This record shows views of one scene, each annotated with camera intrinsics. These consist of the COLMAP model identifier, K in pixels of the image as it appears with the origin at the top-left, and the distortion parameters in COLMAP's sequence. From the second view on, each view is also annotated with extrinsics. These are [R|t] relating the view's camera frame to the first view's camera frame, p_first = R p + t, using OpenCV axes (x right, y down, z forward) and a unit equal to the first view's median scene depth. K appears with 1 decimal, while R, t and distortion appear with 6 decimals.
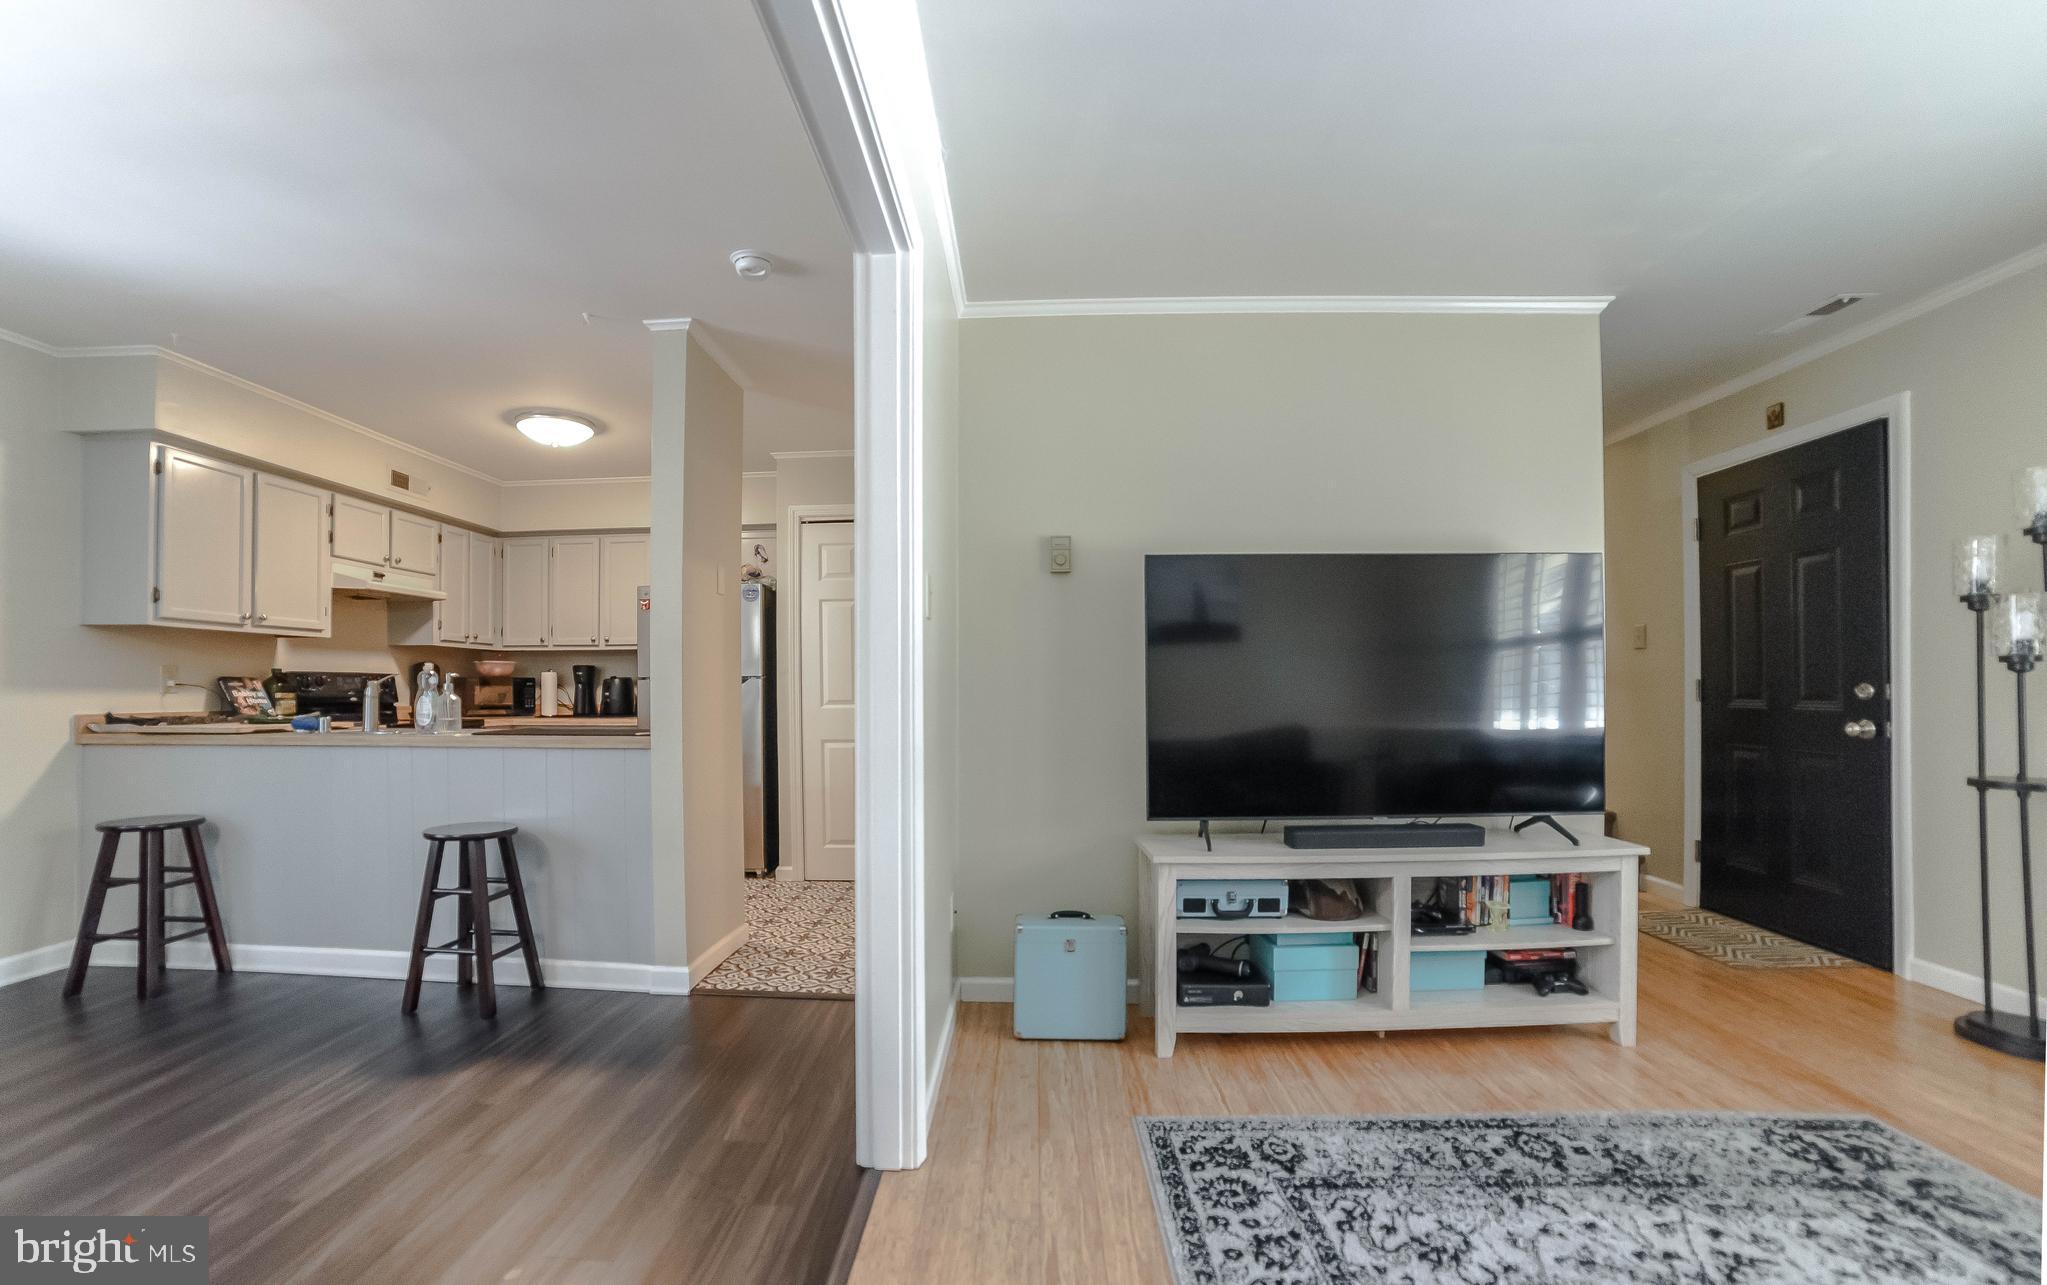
lens RADIAL K [[880.5, 0, 1003.0], [0, 880.5, 683.3], [0, 0, 1]] dist [-0.093353, 0.037586]
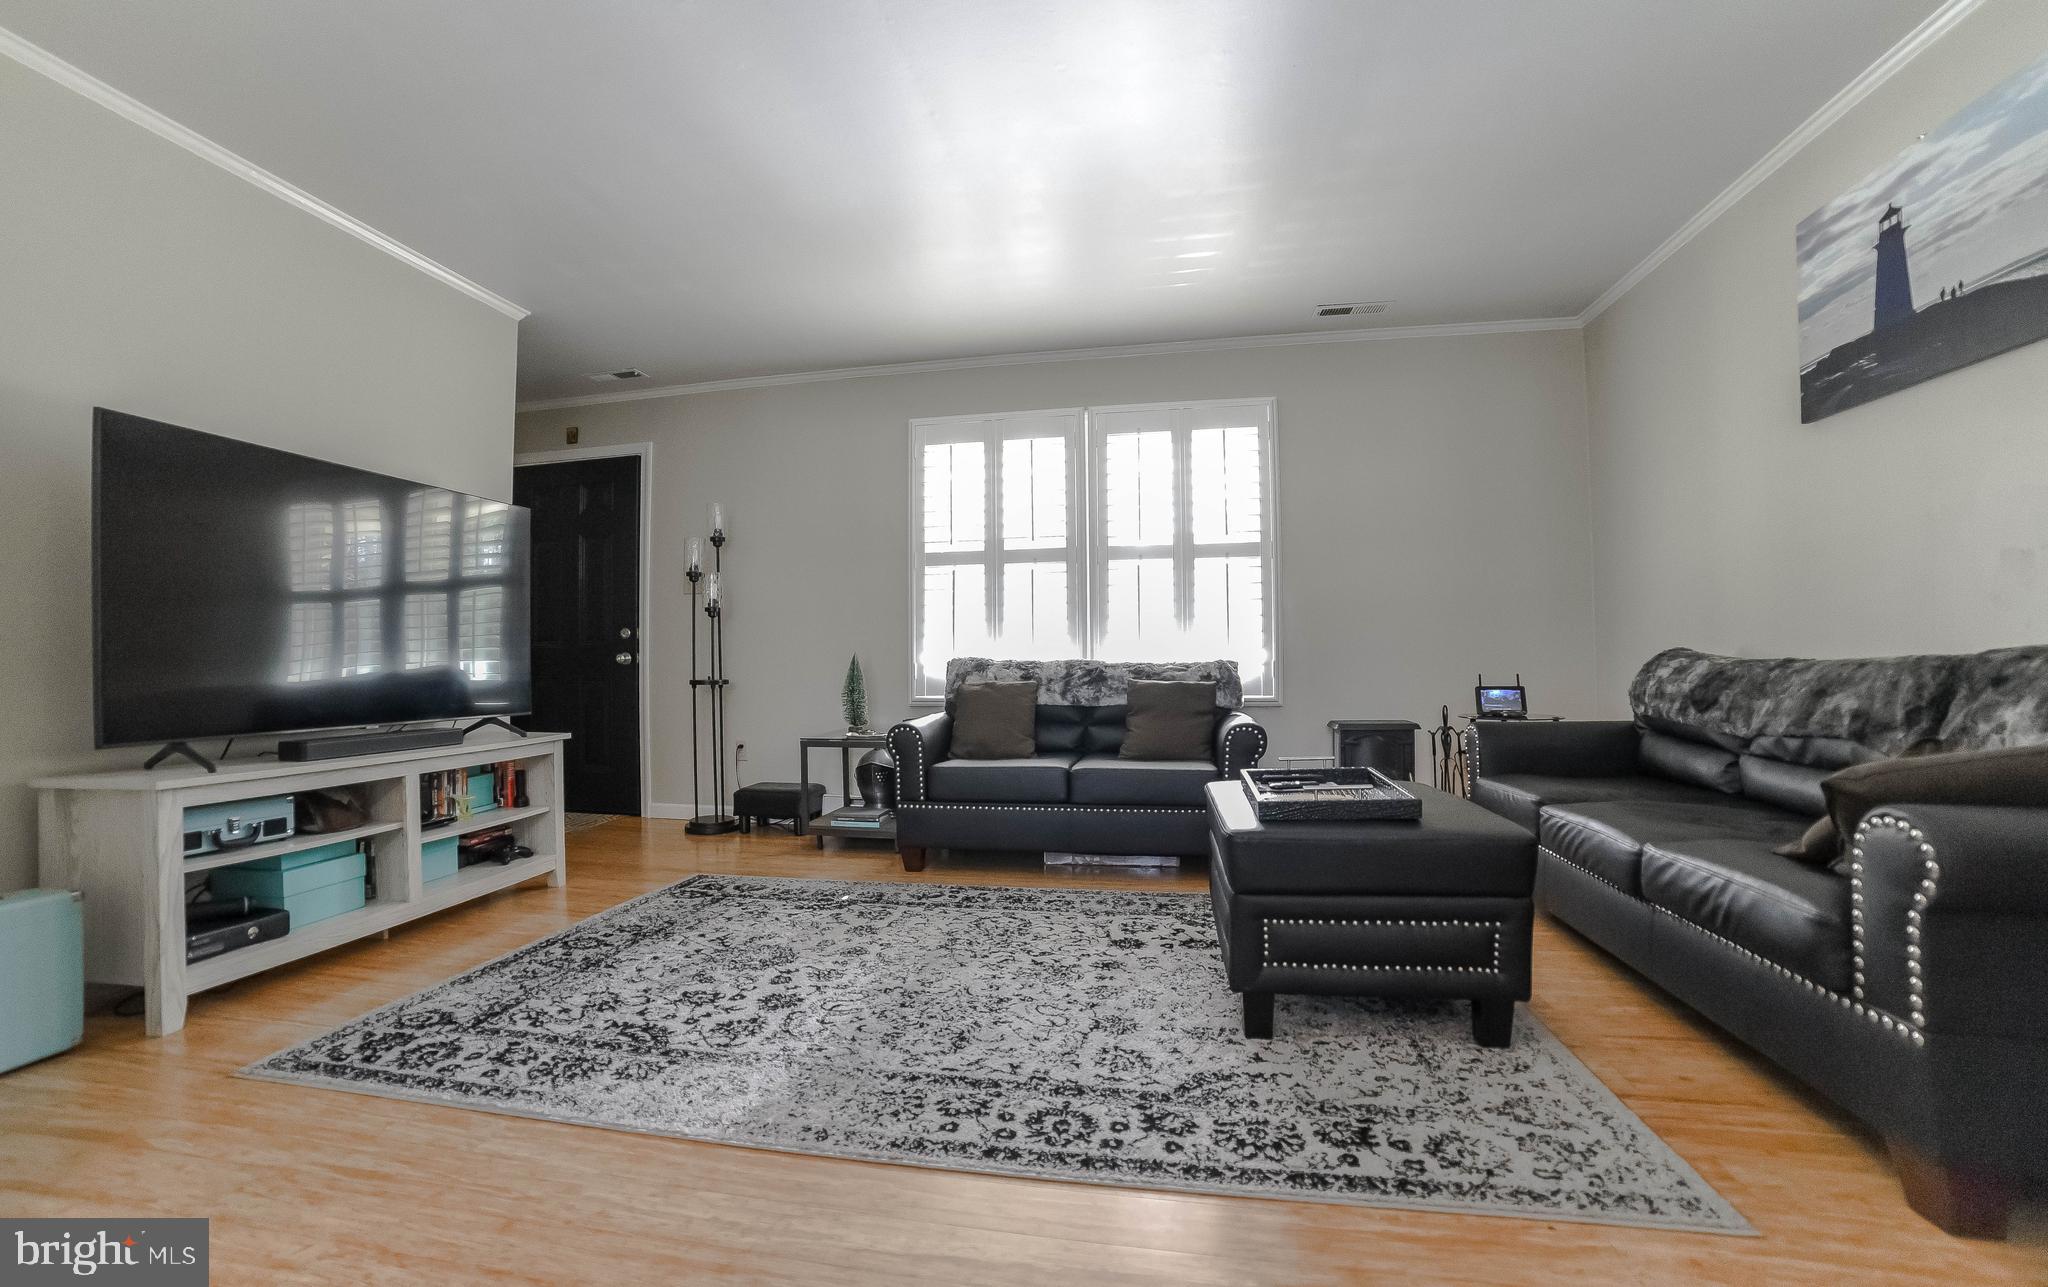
lens RADIAL K [[880.9, 0, 1003.5], [0, 880.9, 684.4], [0, 0, 1]] dist [-0.093353, 0.037586]
pose [[0.135735, -0.008363, 0.990710, -0.462786], [0.010806, 0.999917, 0.006960, 0.107241], [-0.990686, 0.009761, 0.135814, 0.117888]]
